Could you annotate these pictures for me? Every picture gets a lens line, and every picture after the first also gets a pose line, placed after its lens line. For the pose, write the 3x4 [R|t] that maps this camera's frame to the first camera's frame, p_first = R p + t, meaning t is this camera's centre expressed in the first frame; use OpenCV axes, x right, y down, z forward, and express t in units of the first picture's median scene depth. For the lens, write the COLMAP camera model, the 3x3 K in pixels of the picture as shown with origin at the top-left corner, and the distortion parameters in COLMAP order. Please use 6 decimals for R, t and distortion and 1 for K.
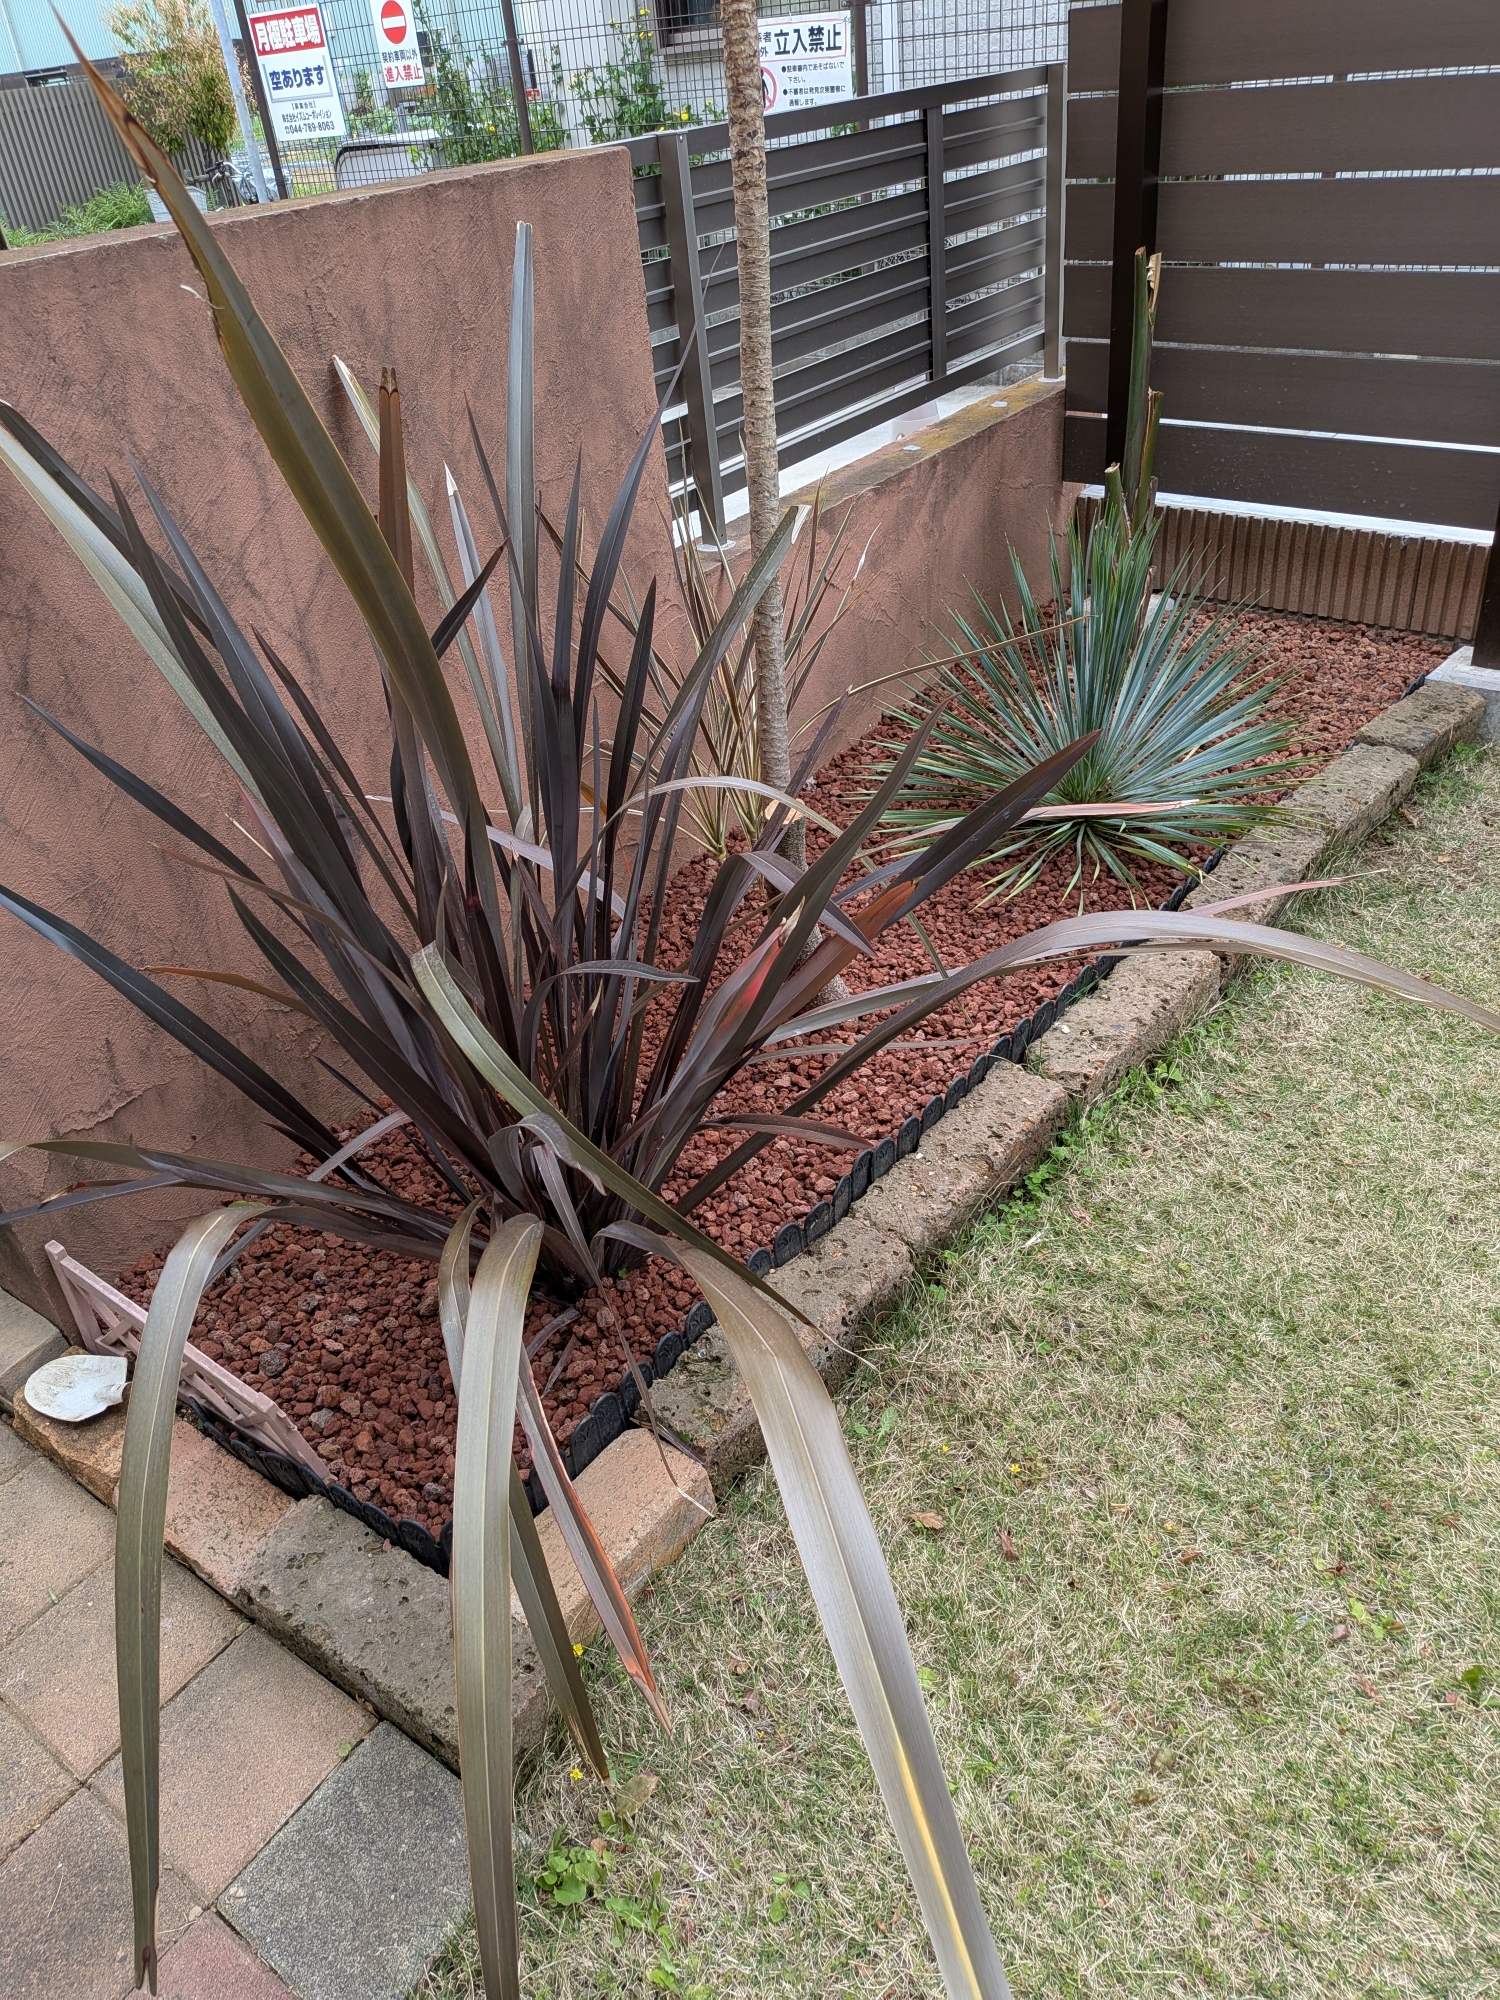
lens RADIAL K [[1420.1, 0, 750.0], [0, 1420.1, 1000.0], [0, 0, 1]] dist [0.005904, 0.000644]
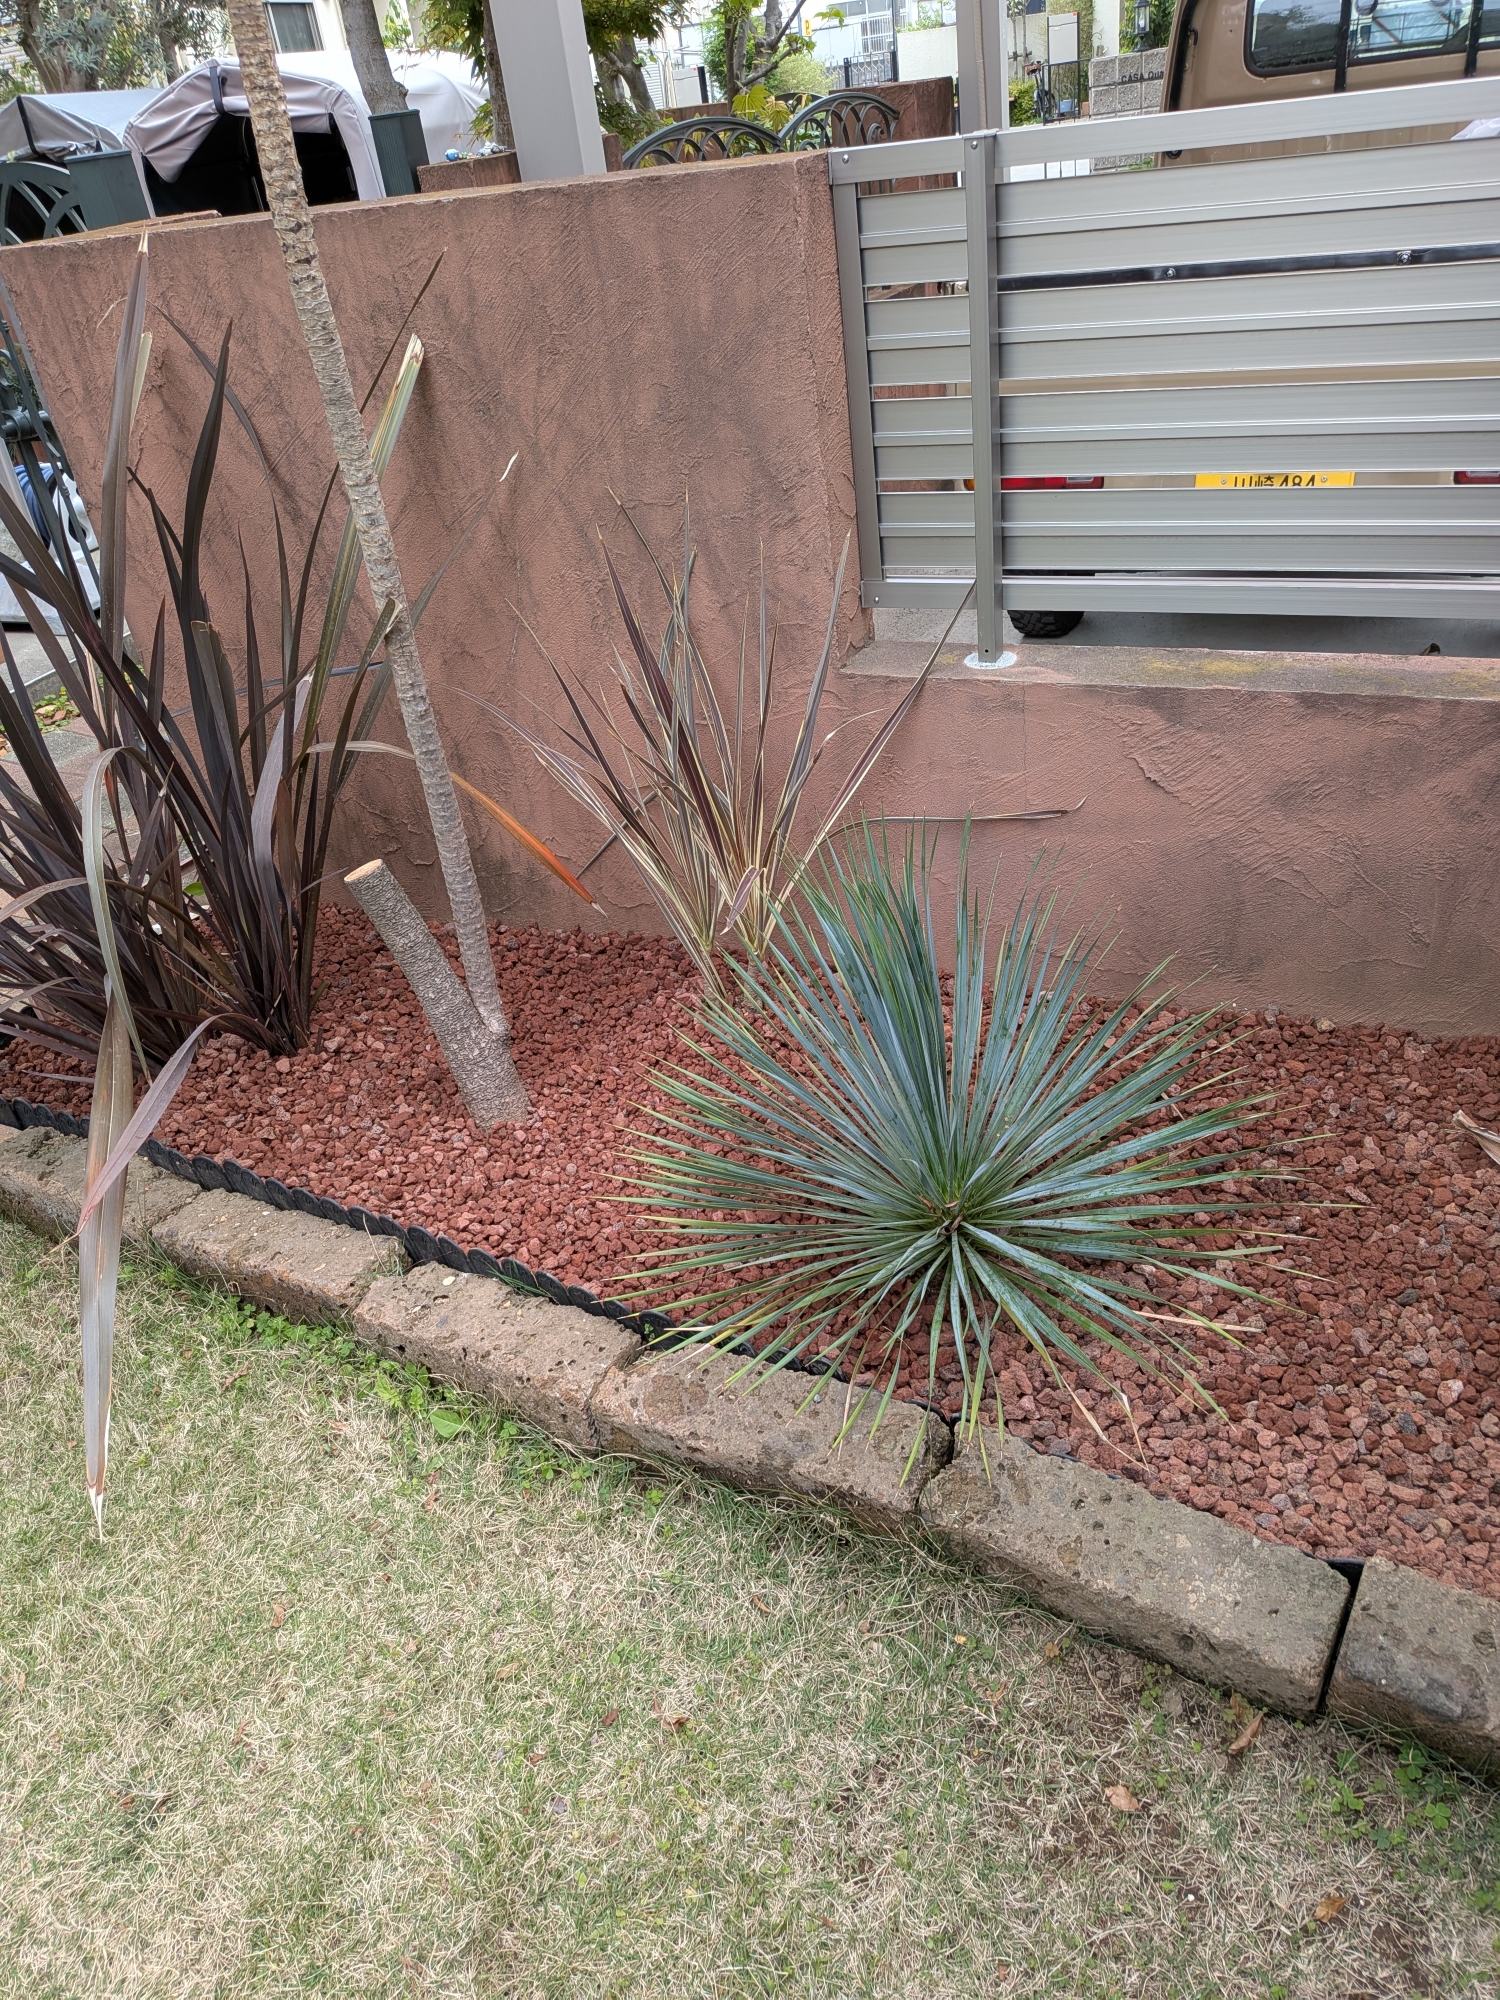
lens RADIAL K [[1420.1, 0, 750.0], [0, 1420.1, 1000.0], [0, 0, 1]] dist [0.005904, 0.000644]
pose [[0.220348, 0.569020, -0.792252, 0.875901], [-0.478470, 0.770839, 0.420564, -0.574538], [0.850008, 0.286398, 0.442112, 0.771227]]
